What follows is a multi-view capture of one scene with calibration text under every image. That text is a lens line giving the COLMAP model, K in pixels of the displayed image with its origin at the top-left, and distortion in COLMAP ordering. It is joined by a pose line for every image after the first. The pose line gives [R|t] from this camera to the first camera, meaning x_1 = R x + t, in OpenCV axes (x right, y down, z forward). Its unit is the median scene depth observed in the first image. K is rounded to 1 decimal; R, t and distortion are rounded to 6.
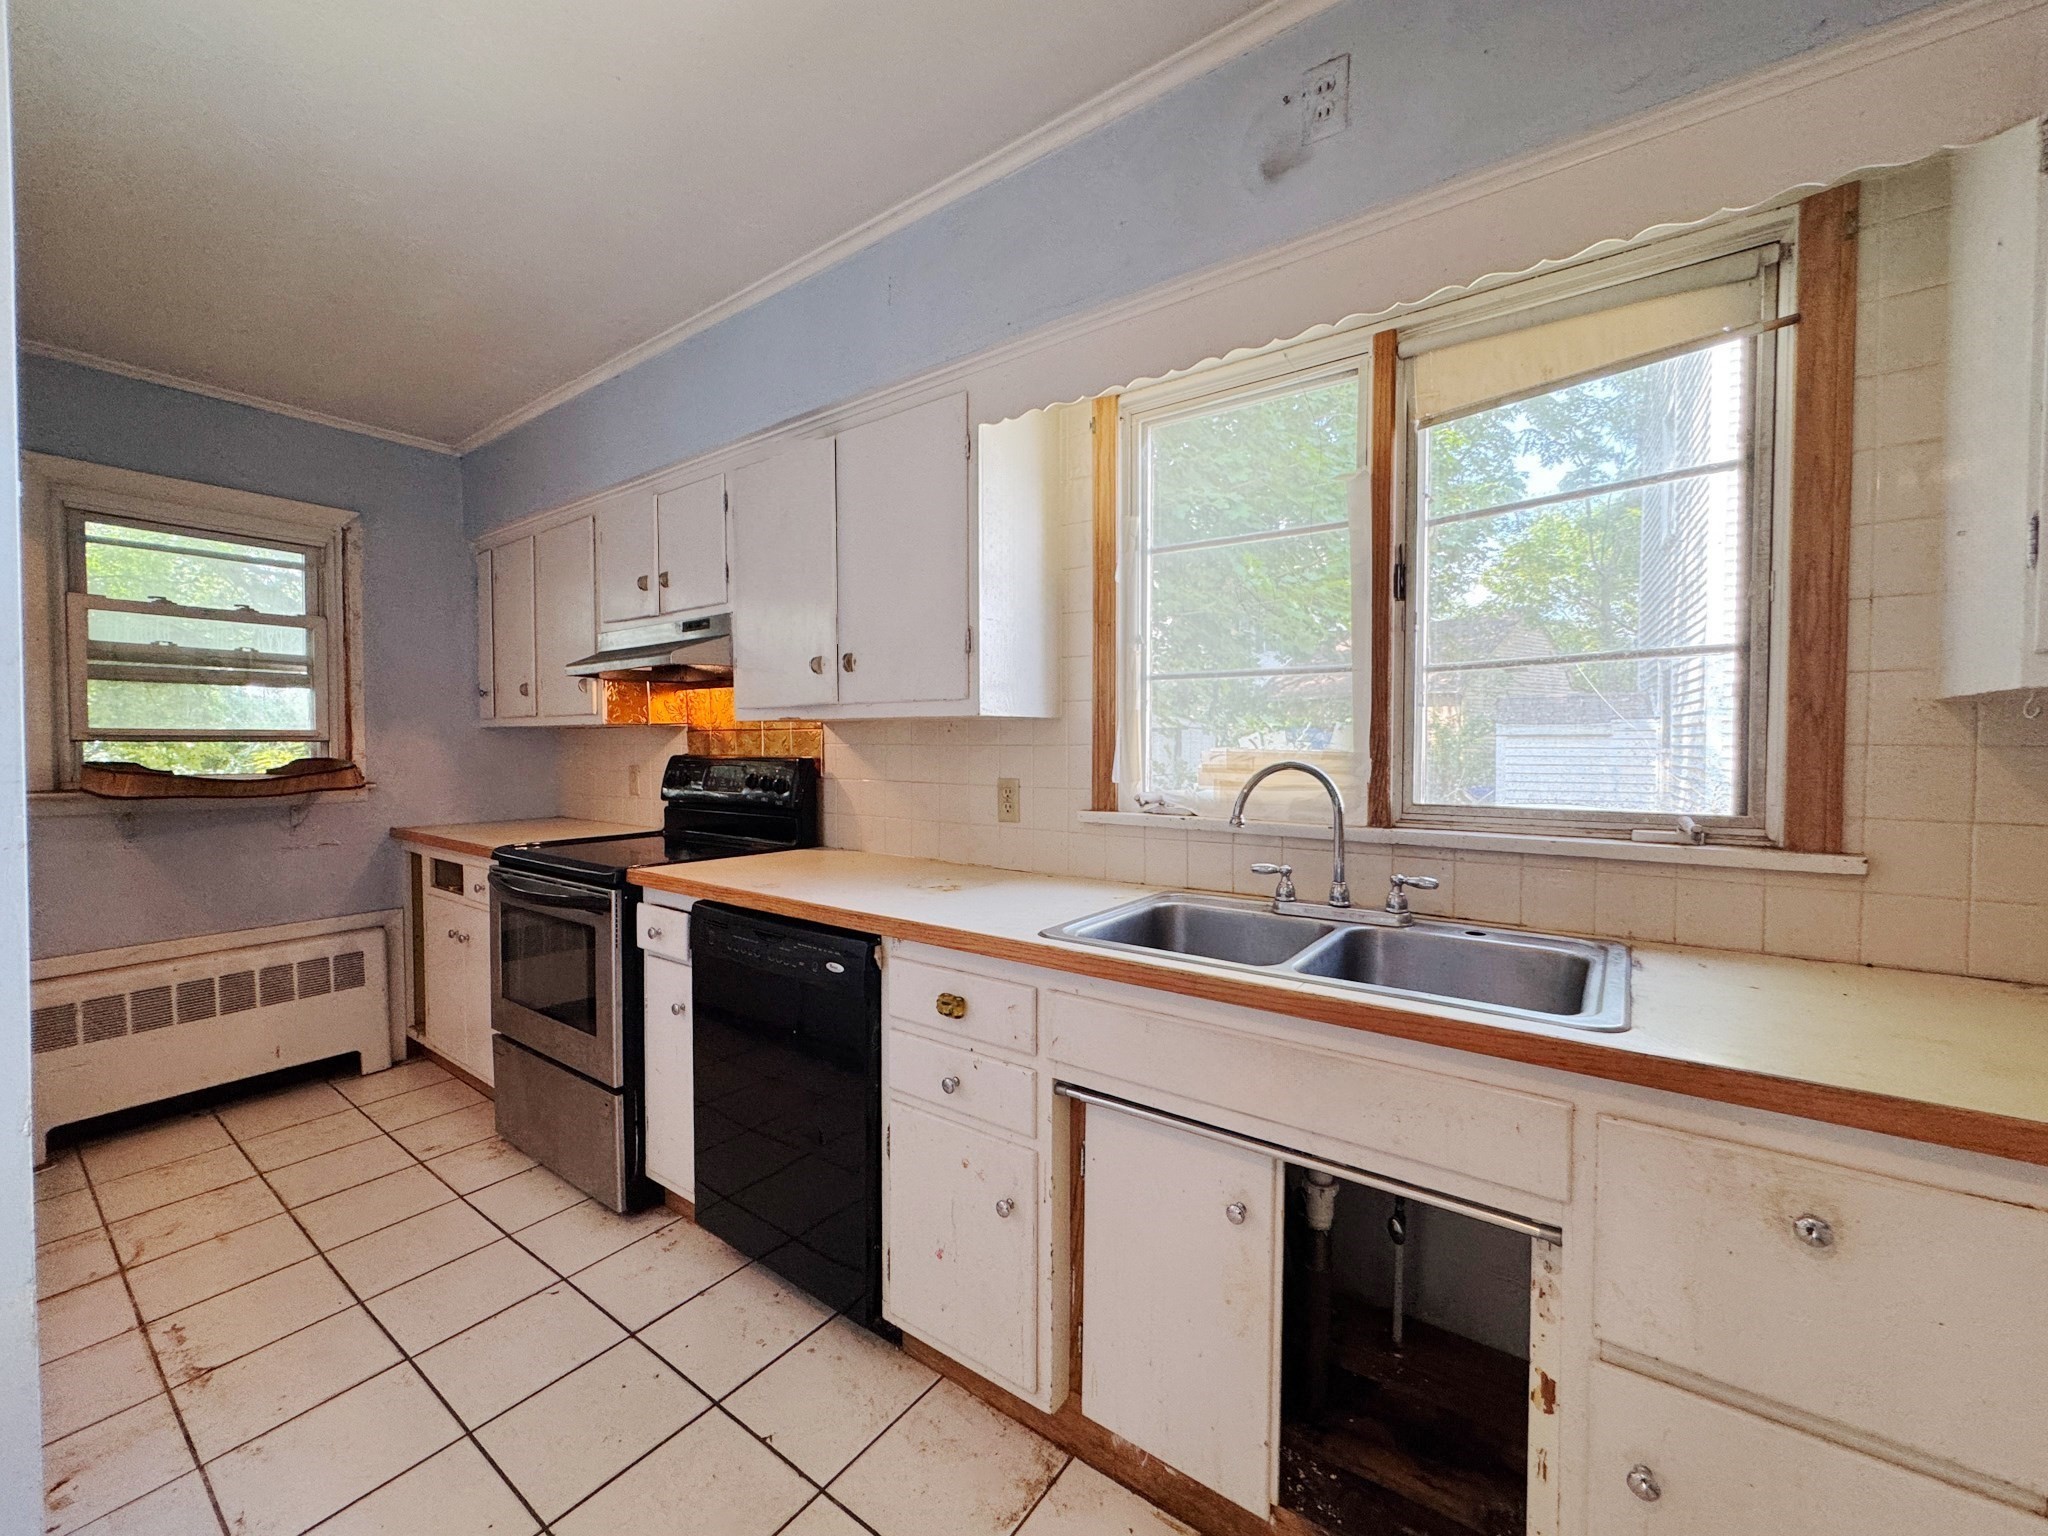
lens RADIAL K [[823.1, 0, 1028.0], [0, 823.1, 758.1], [0, 0, 1]] dist [-0.003479, 0.000788]
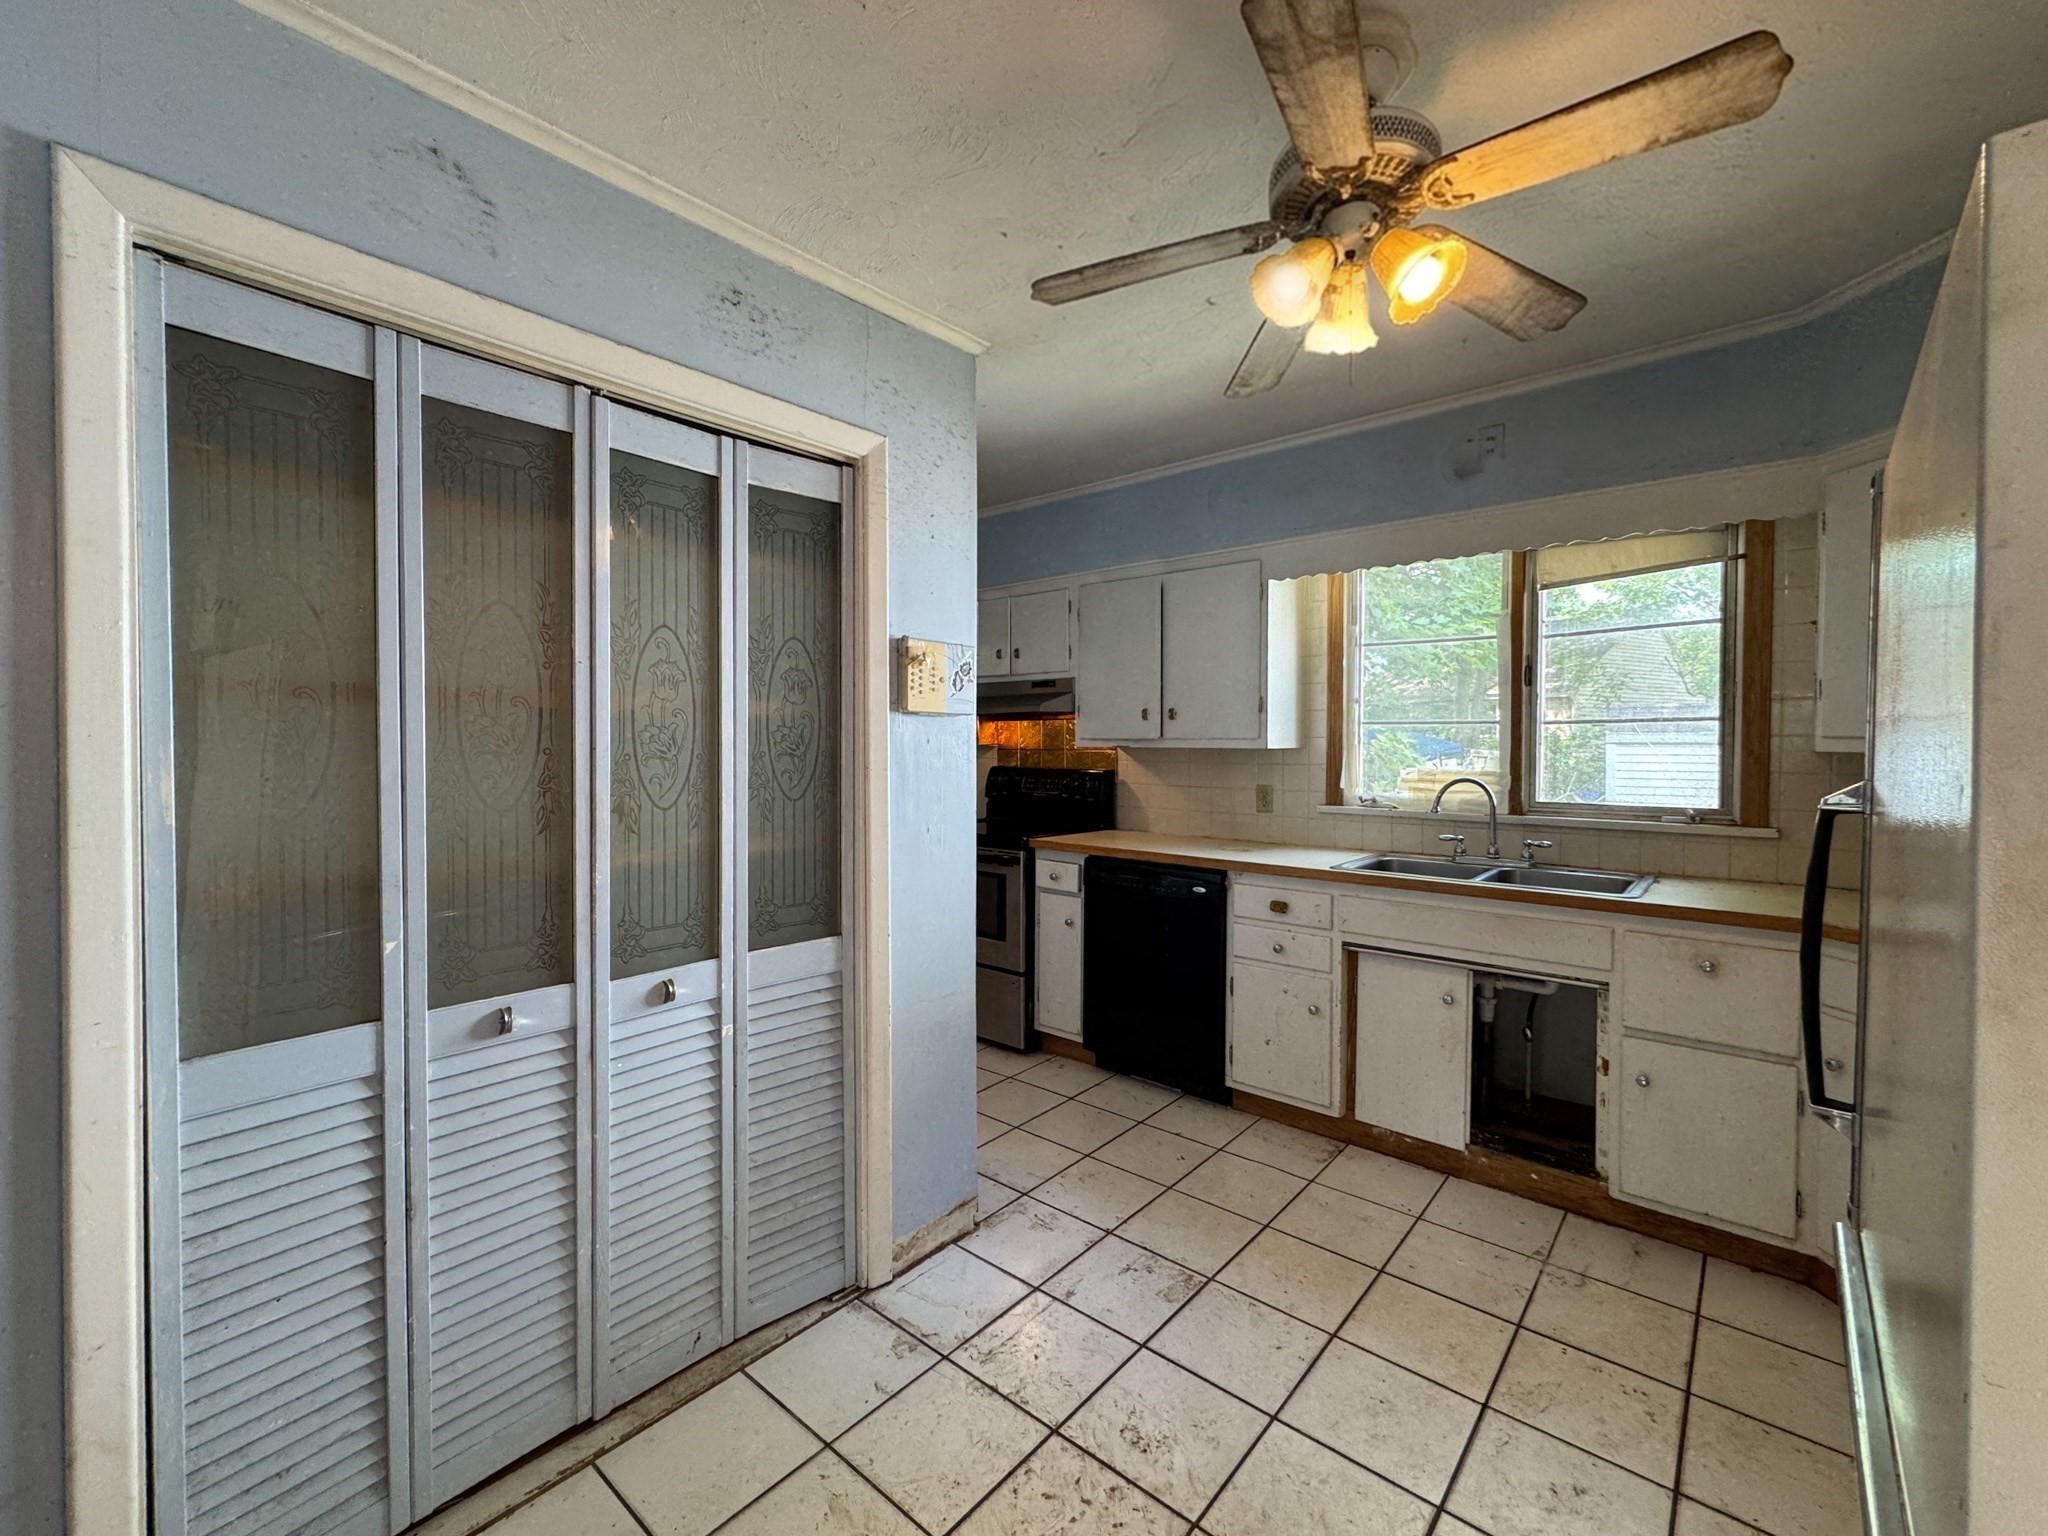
lens RADIAL K [[823.1, 0, 1029.0], [0, 823.1, 754.1], [0, 0, 1]] dist [-0.003479, 0.000788]
pose [[0.995118, 0.001098, -0.098688, -0.416834], [-0.001544, 0.999989, -0.004447, -0.035133], [0.098682, 0.004578, 0.995108, -0.815731]]
